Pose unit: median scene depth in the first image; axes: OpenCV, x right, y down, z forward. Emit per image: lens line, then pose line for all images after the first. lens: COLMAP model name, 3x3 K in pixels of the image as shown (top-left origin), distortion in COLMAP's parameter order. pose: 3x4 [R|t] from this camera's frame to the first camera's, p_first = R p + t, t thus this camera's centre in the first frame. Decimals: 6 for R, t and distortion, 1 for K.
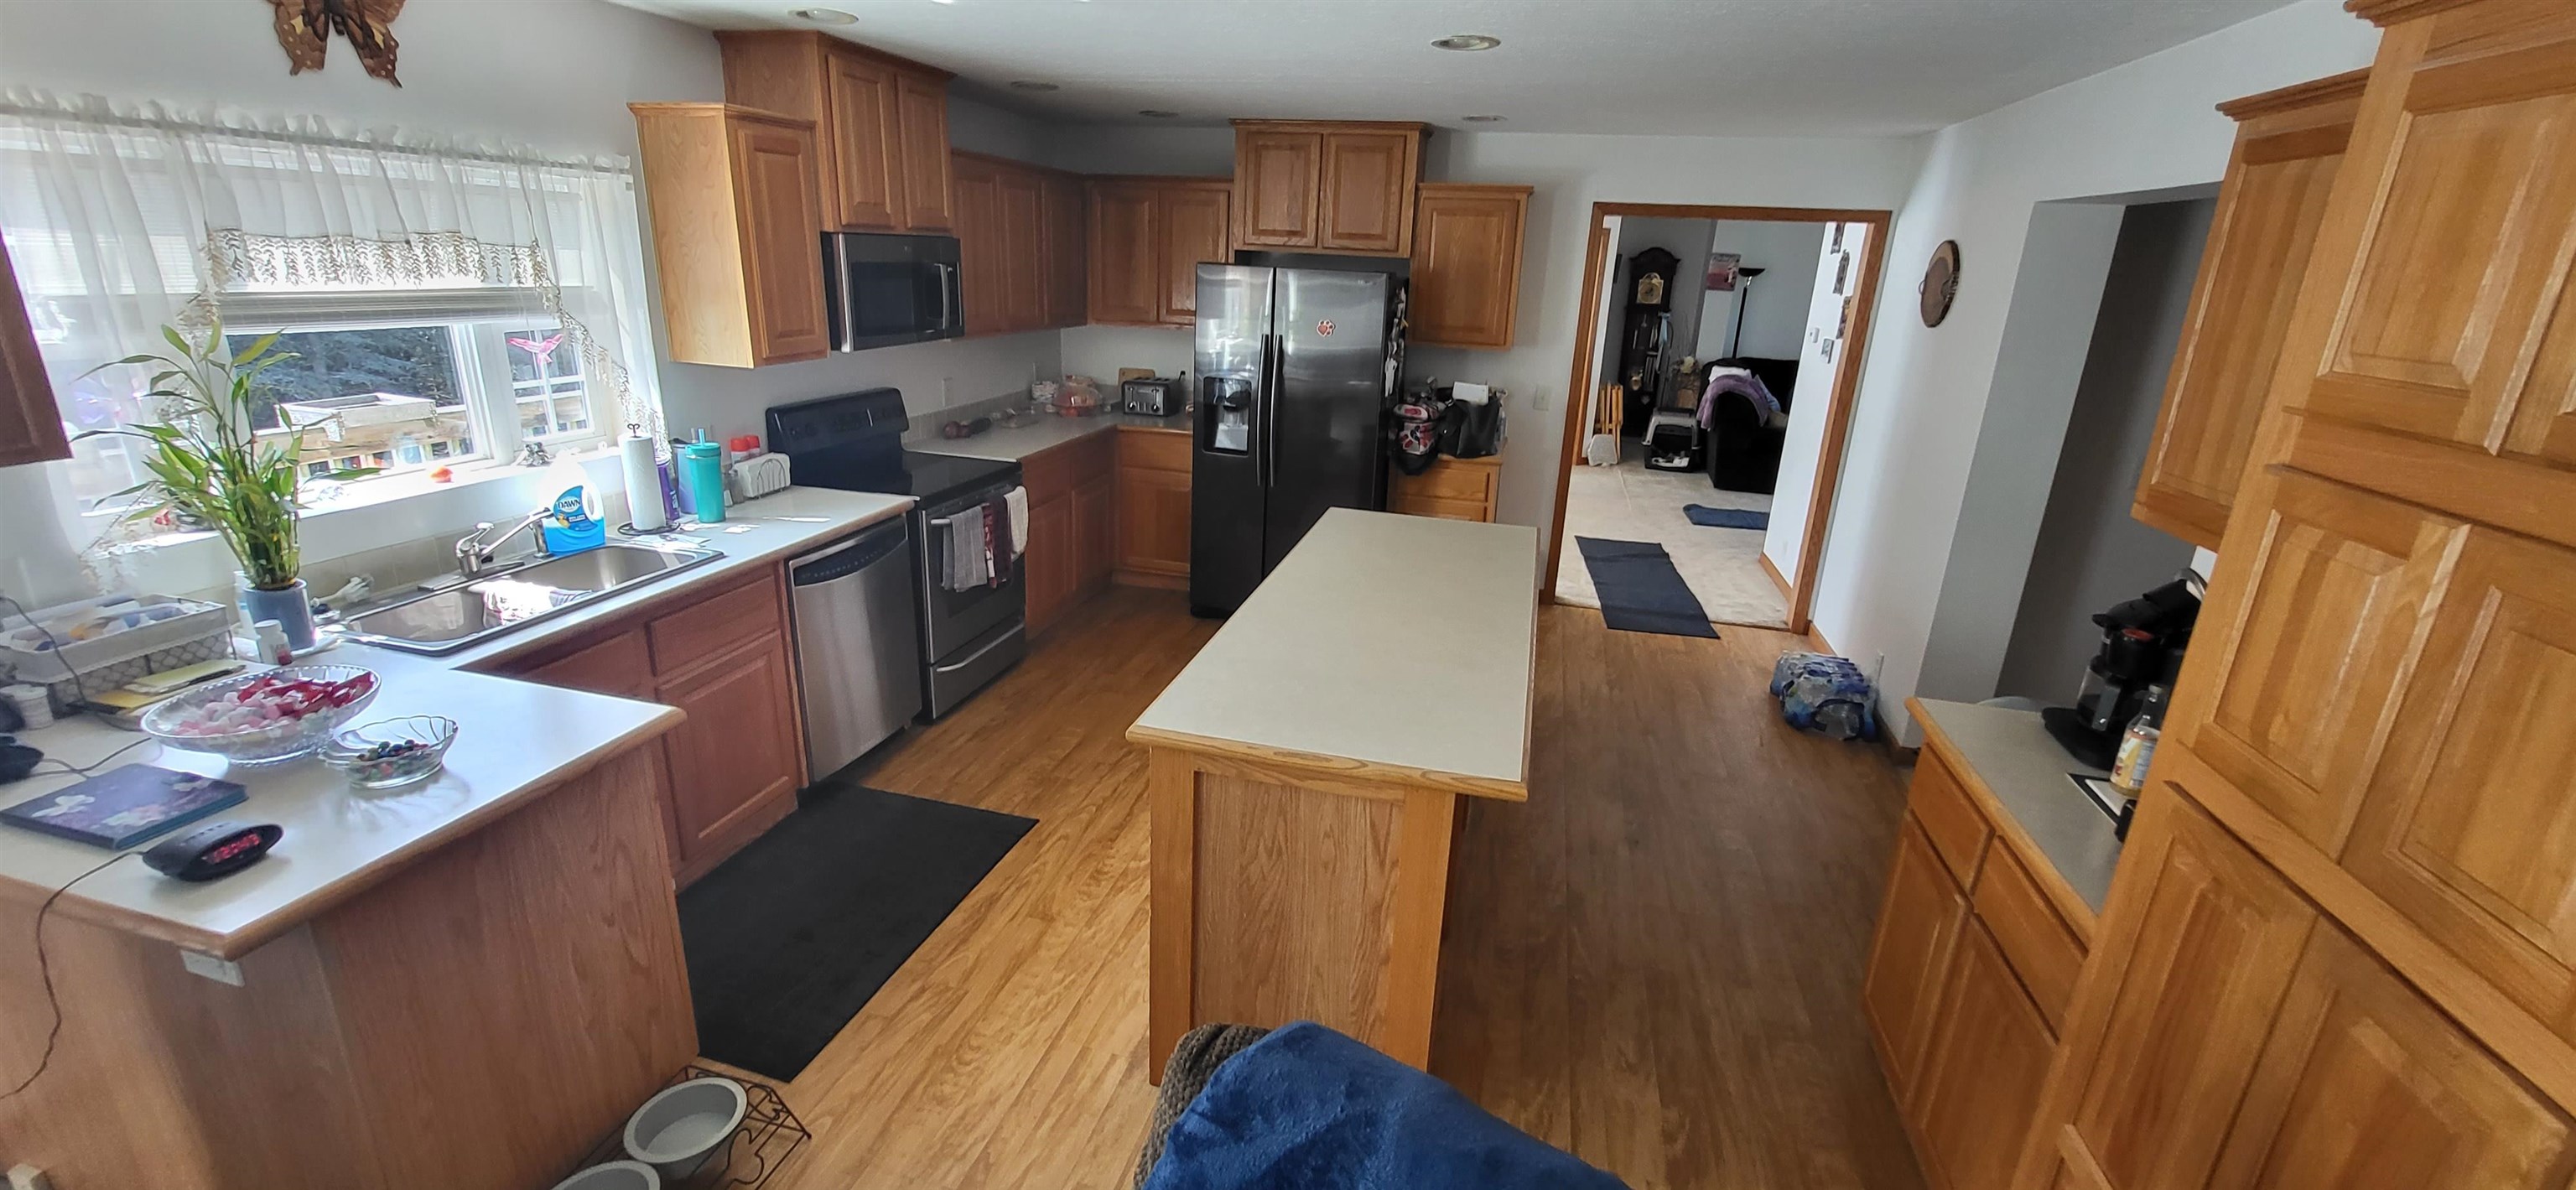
lens RADIAL K [[1023.2, 0, 1281.8], [0, 1023.2, 574.4], [0, 0, 1]] dist [0.002177, 0.000178]
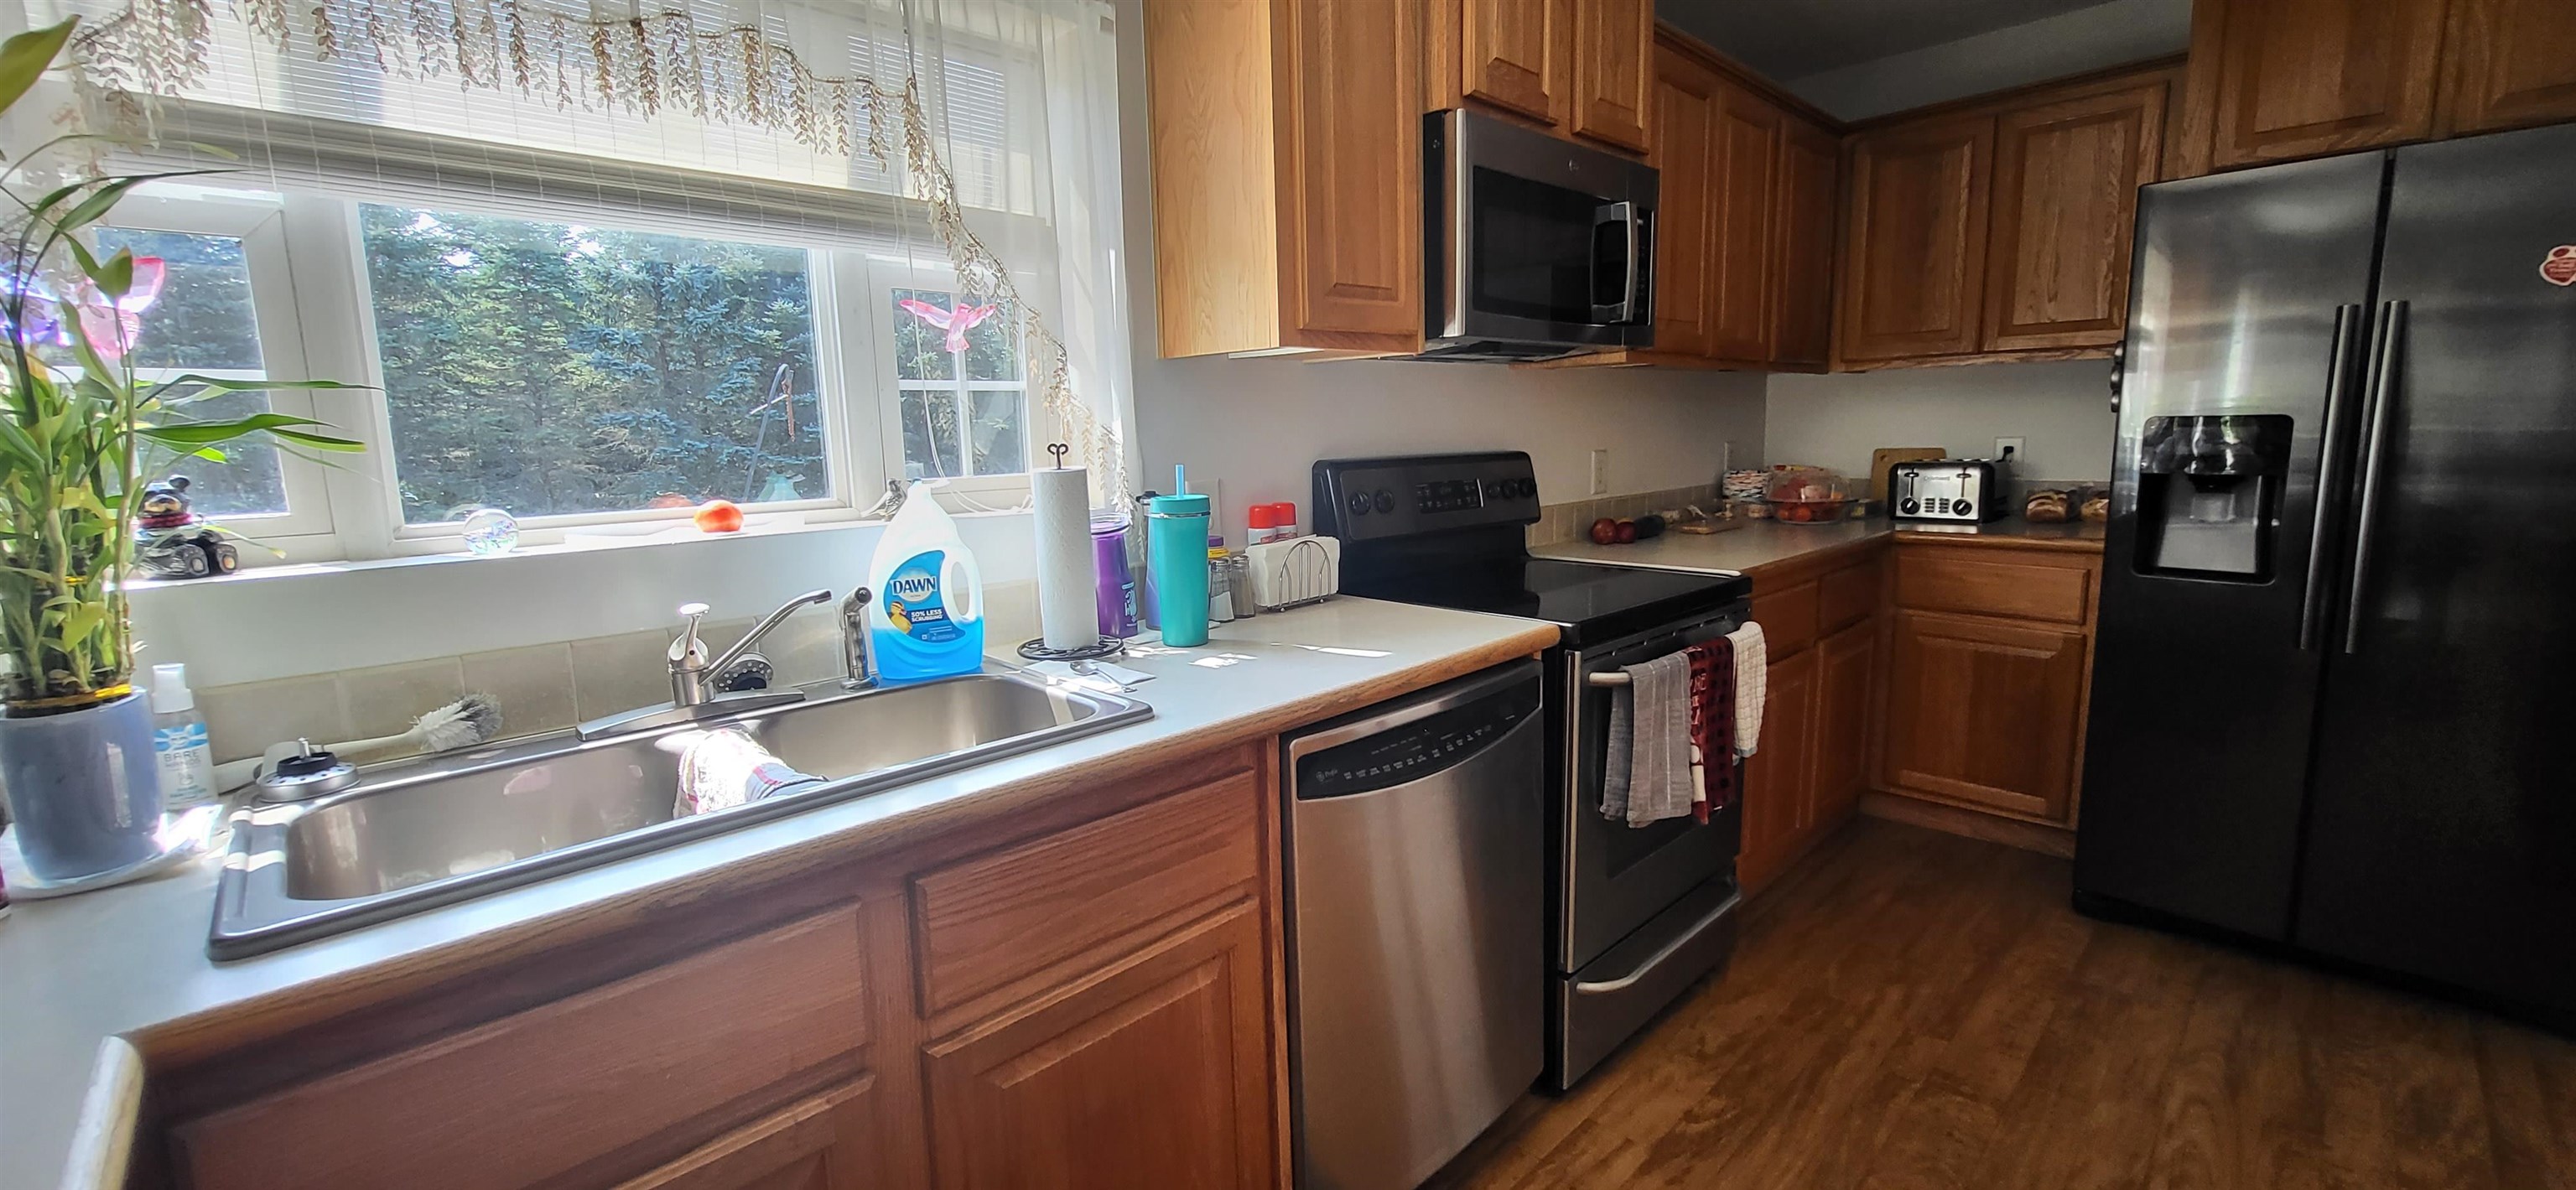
lens RADIAL K [[1023.2, 0, 1281.8], [0, 1023.2, 574.4], [0, 0, 1]] dist [0.002177, 0.000178]
pose [[0.849352, 0.012073, -0.527689, -0.216298], [-0.100025, 0.985305, -0.138454, -0.017805], [0.518263, 0.170378, 0.838078, 0.523366]]
